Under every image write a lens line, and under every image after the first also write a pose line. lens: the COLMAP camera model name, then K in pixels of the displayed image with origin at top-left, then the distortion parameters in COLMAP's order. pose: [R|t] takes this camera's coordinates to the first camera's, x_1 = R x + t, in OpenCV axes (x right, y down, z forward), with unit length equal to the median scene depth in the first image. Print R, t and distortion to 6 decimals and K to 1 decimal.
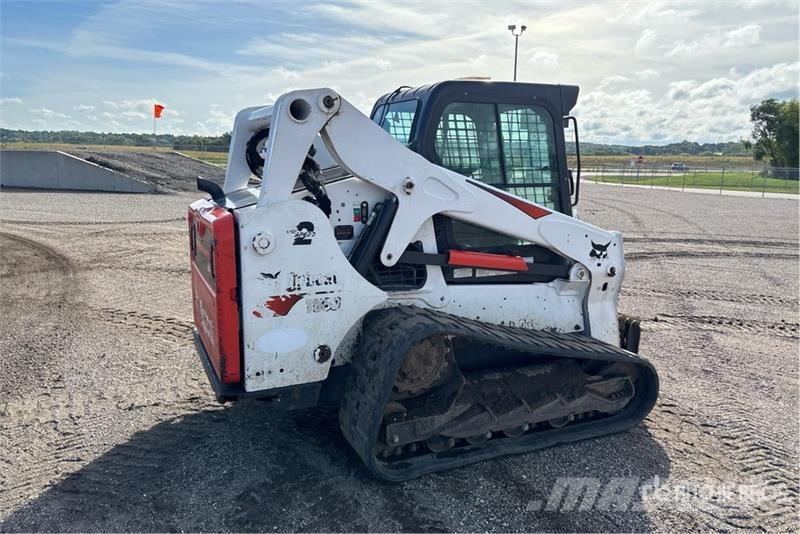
lens RADIAL K [[637.1, 0, 404.7], [0, 637.1, 264.8], [0, 0, 1]] dist [0.036924, -0.002144]
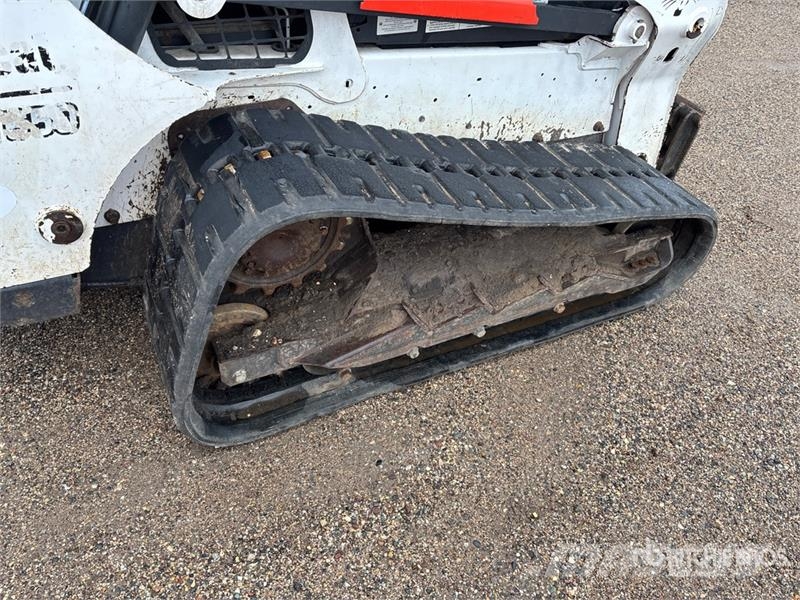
lens RADIAL K [[604.2, 0, 387.5], [0, 604.2, 304.1], [0, 0, 1]] dist [0.071151, -0.092324]
pose [[0.997413, 0.044246, 0.056657, 0.069715], [-0.067963, 0.837239, 0.542598, -0.057894], [-0.023428, -0.545044, 0.838080, 0.531951]]
